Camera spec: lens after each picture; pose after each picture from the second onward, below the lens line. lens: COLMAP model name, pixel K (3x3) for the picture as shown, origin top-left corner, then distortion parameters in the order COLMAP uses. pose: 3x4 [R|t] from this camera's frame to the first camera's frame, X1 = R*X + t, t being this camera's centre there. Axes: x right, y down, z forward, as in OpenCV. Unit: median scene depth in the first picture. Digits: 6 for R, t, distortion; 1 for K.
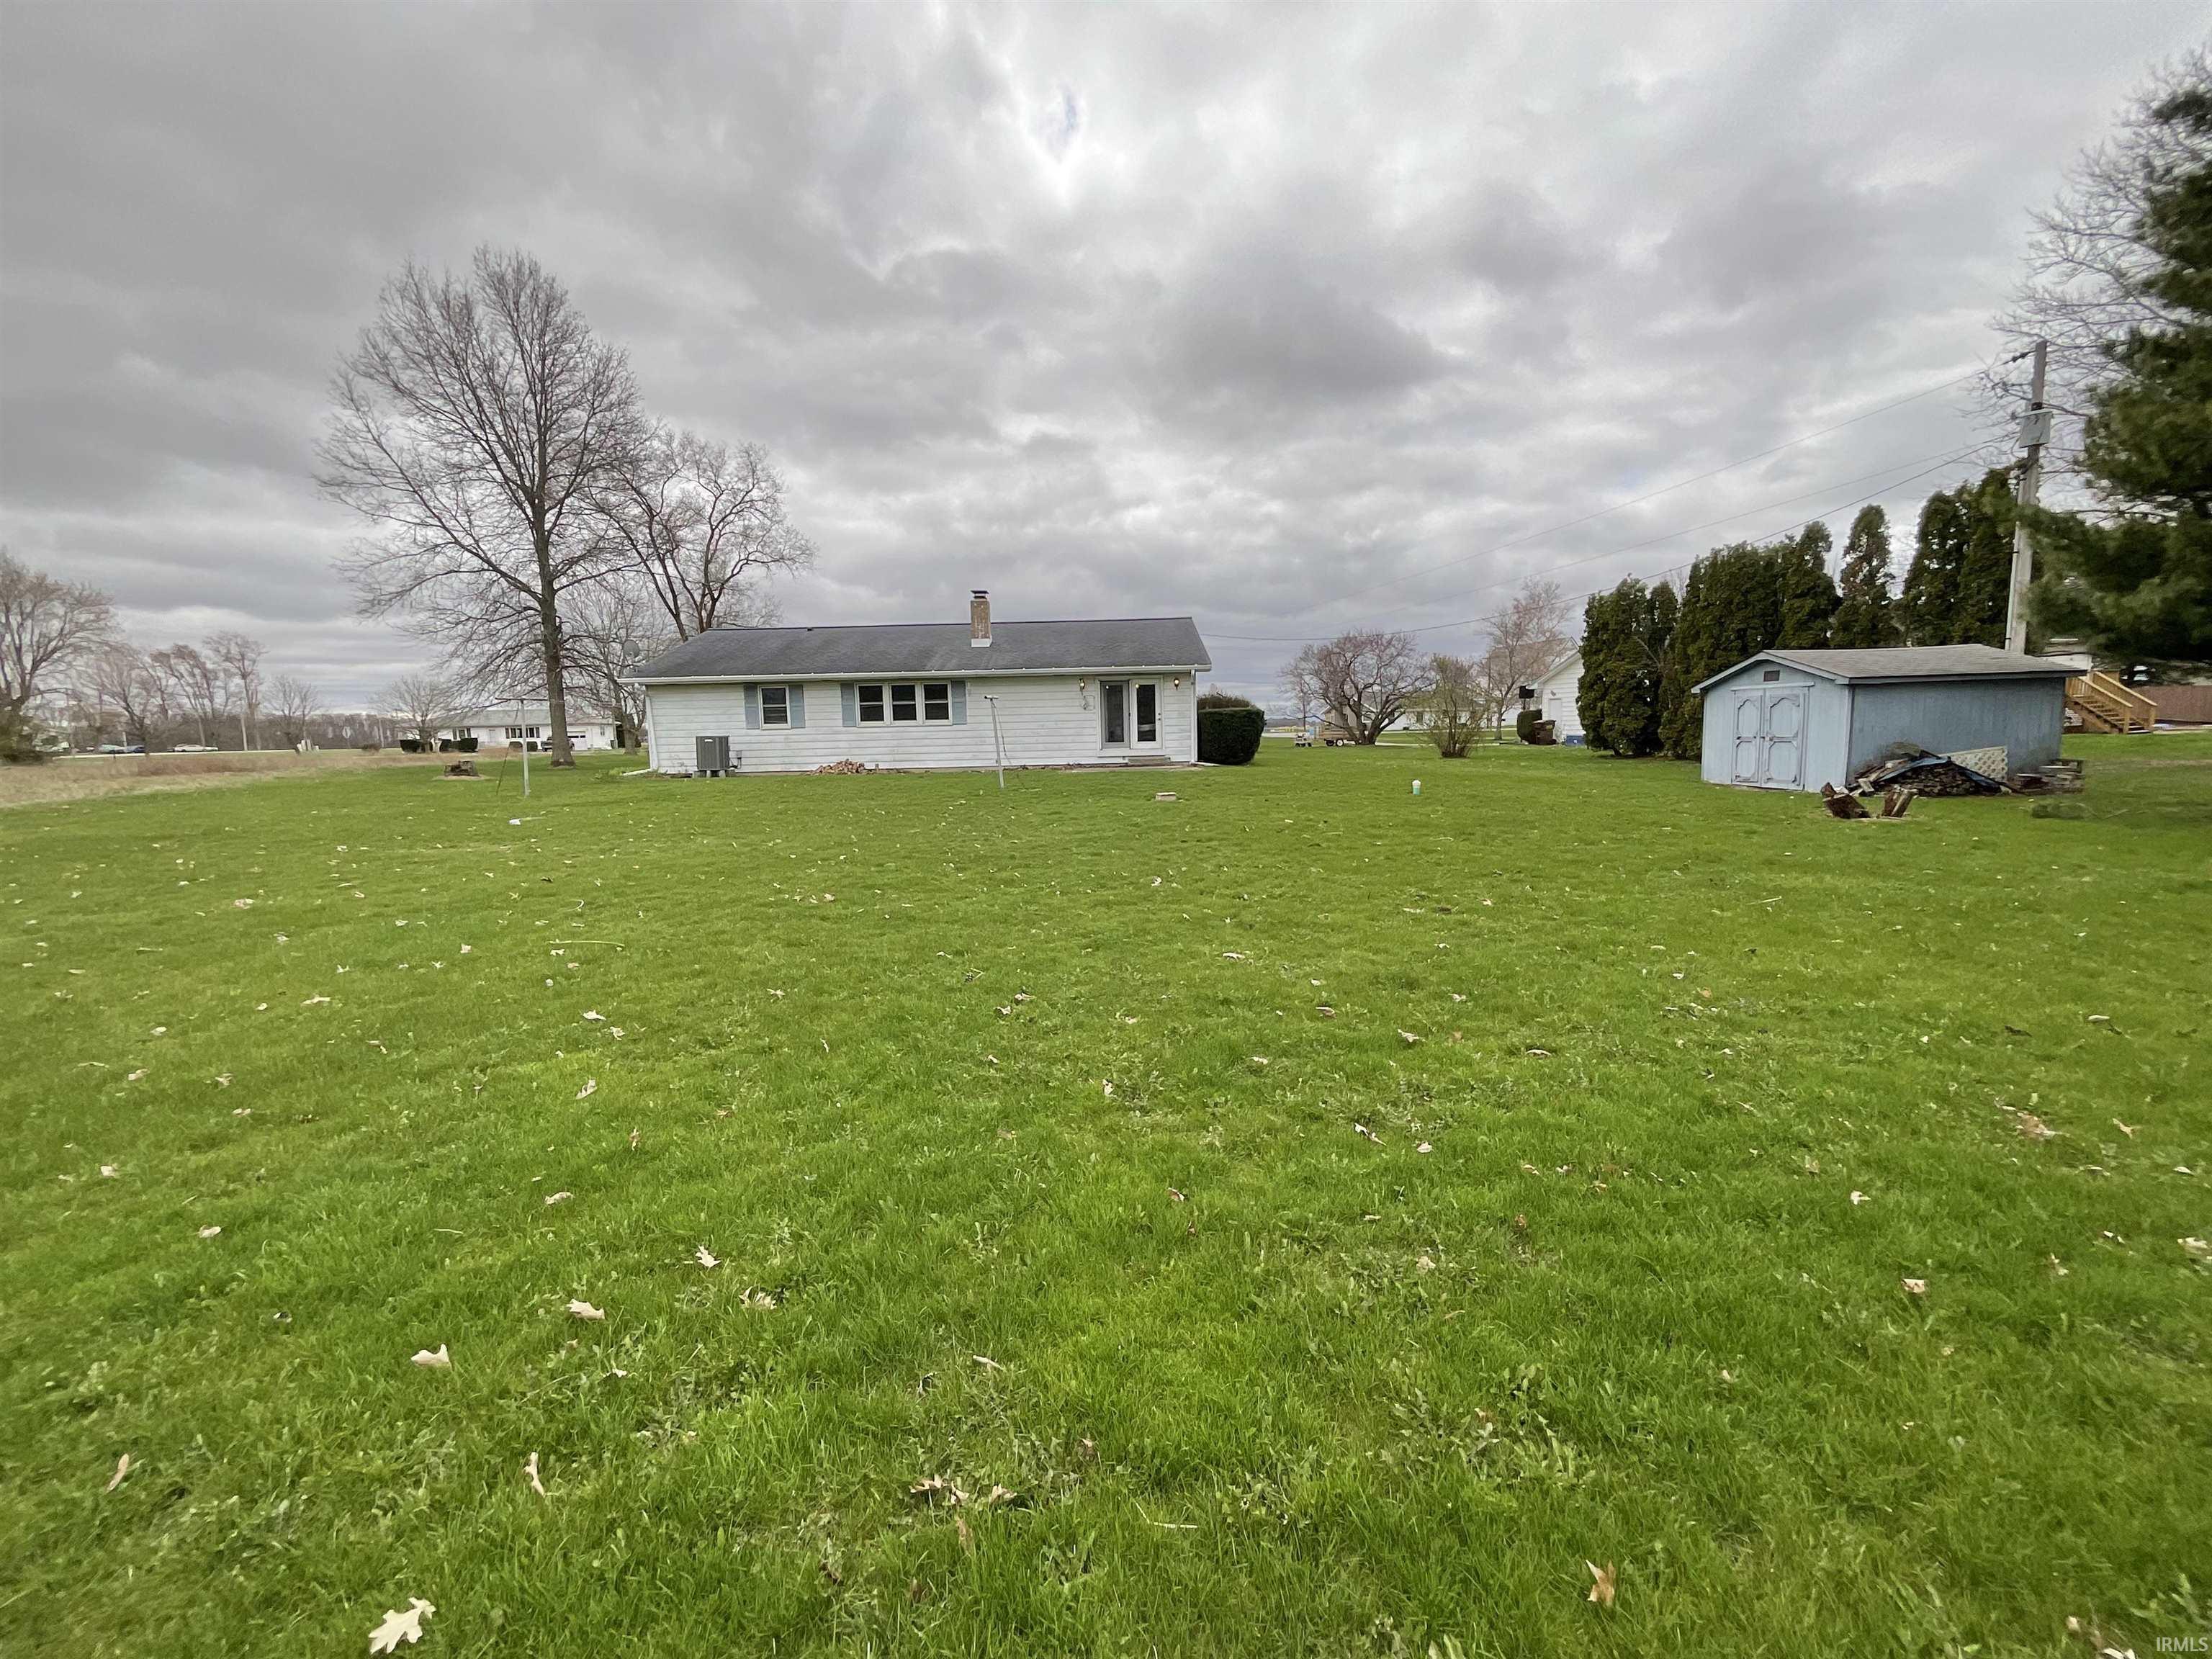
lens RADIAL K [[906.9, 0, 1110.5], [0, 906.9, 812.9], [0, 0, 1]] dist [0.001988, -0.000634]
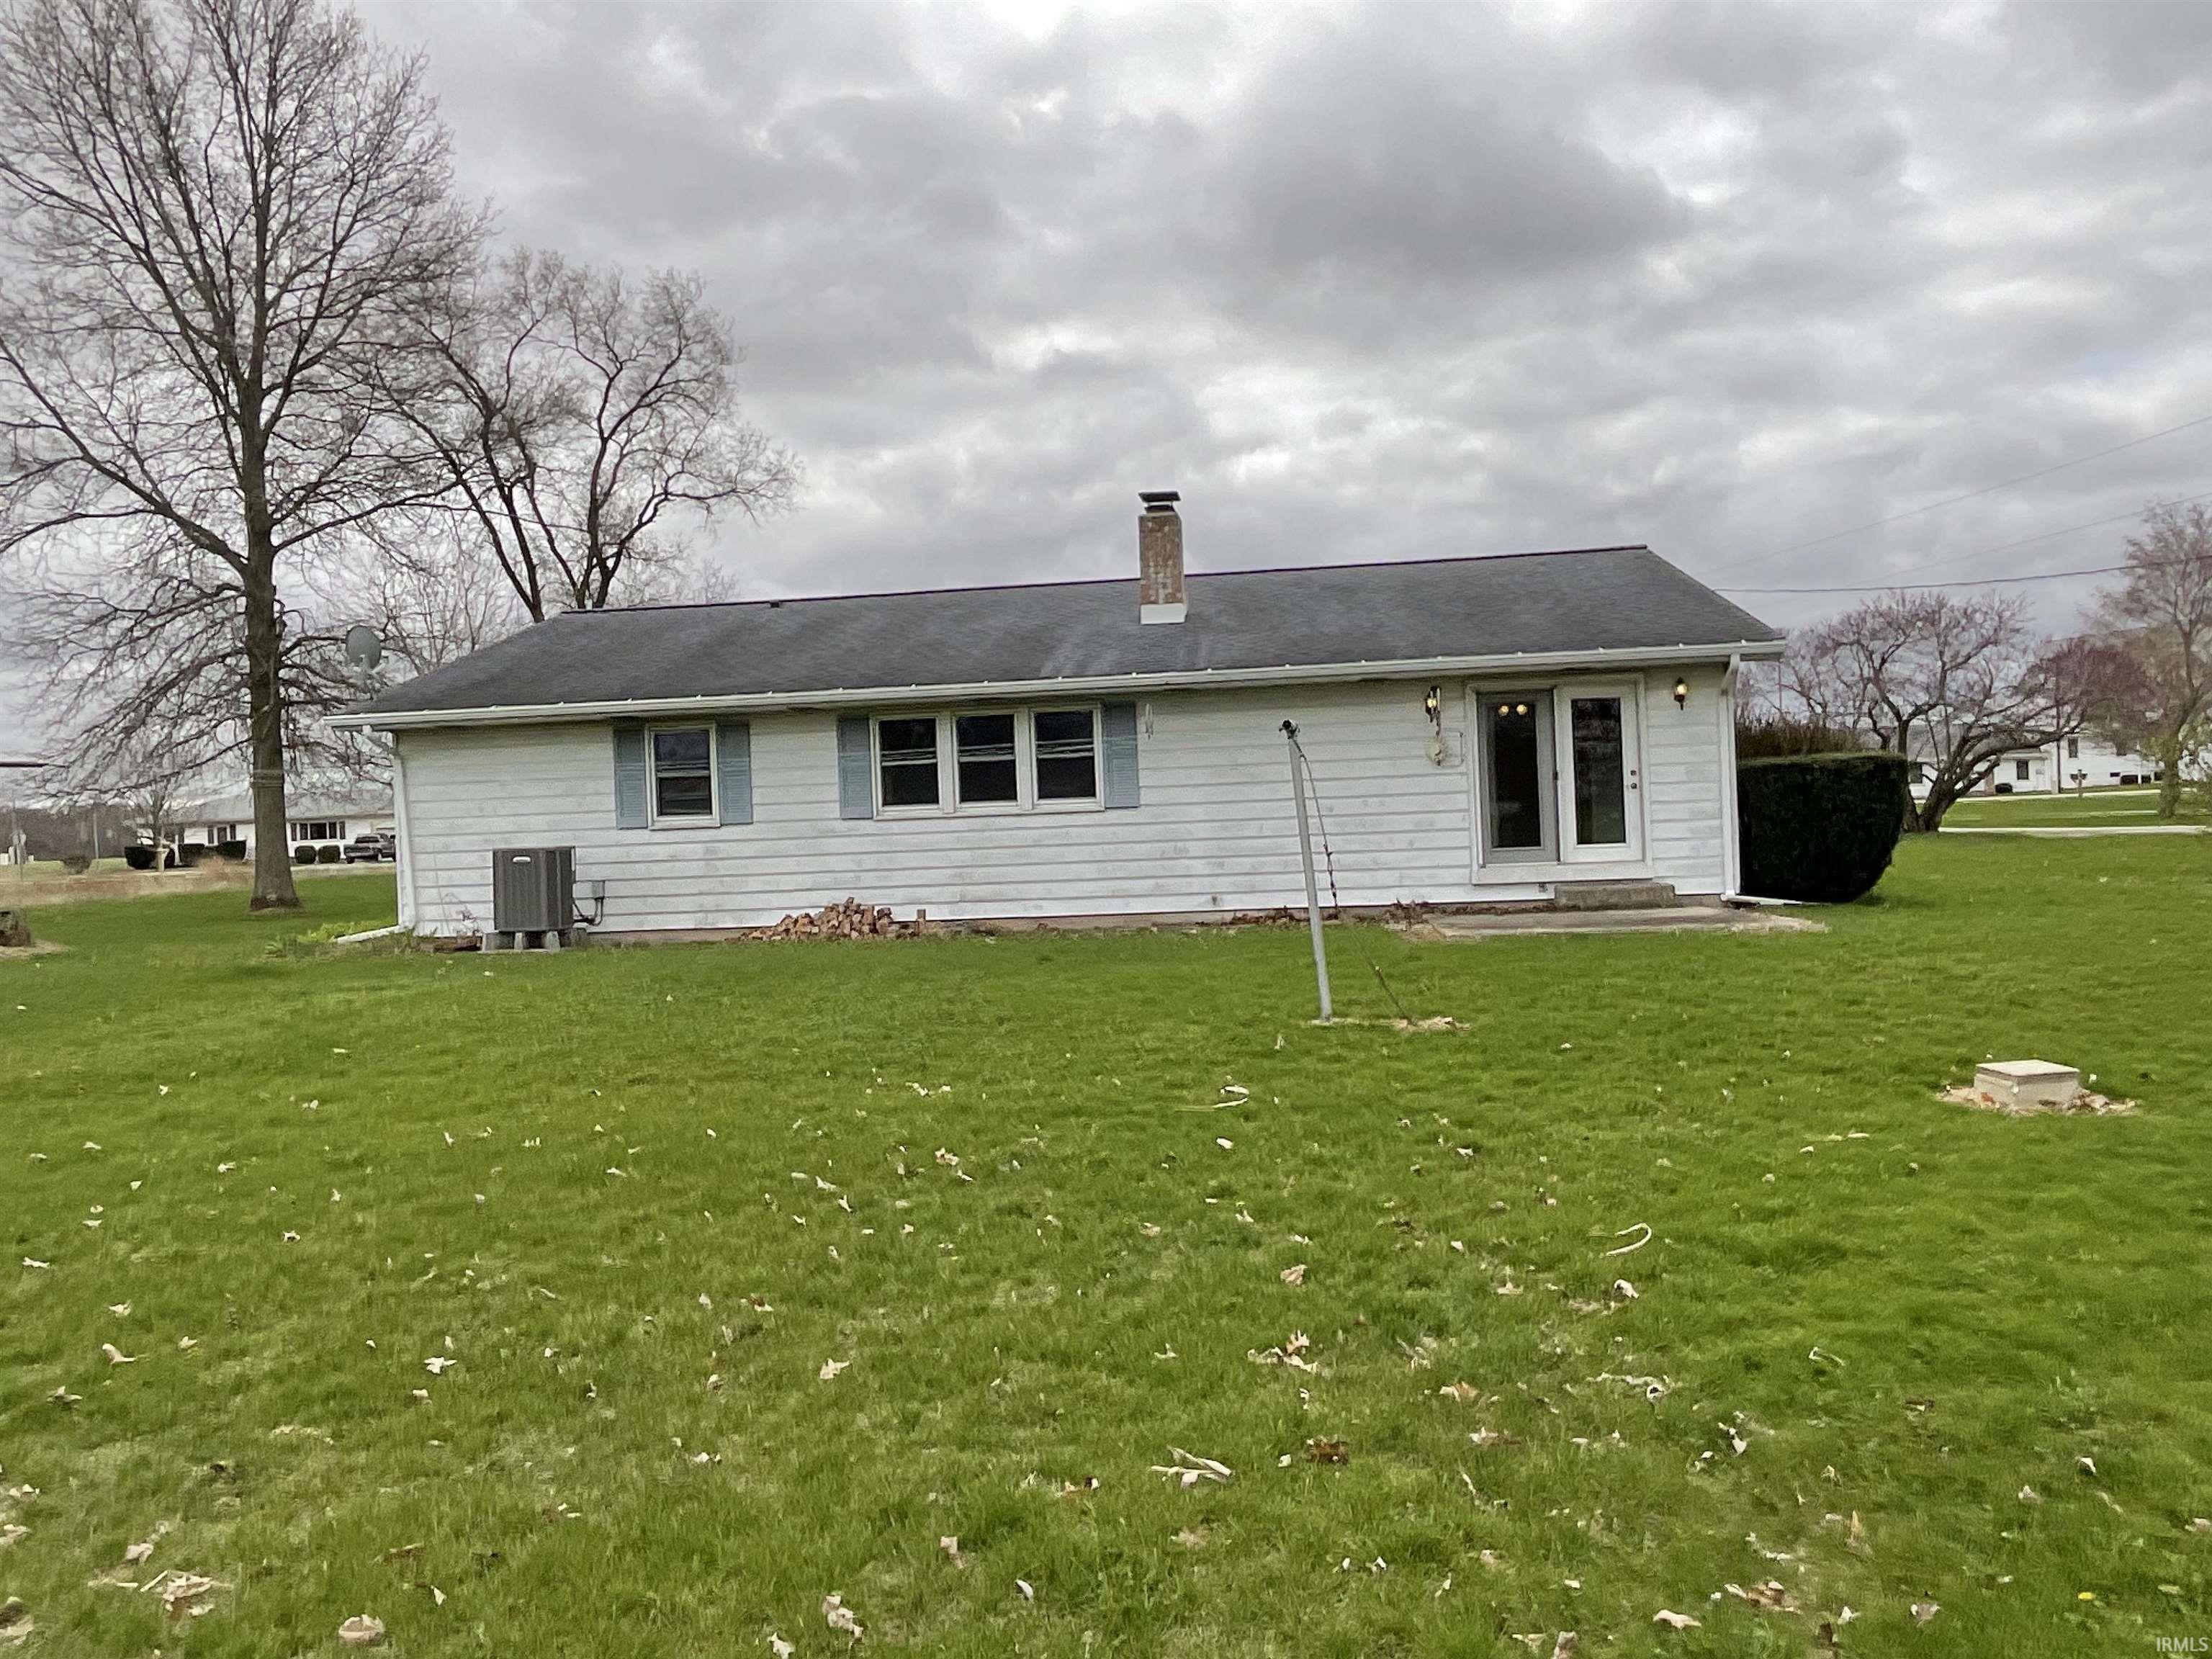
lens RADIAL K [[1476.7, 0, 1103.9], [0, 1476.7, 830.1], [0, 0, 1]] dist [-0.006410, -0.000776]
pose [[0.993370, -0.015326, -0.113931, -0.097884], [0.006551, 0.997010, -0.076994, -0.036805], [0.114770, 0.075738, 0.990501, 0.341863]]
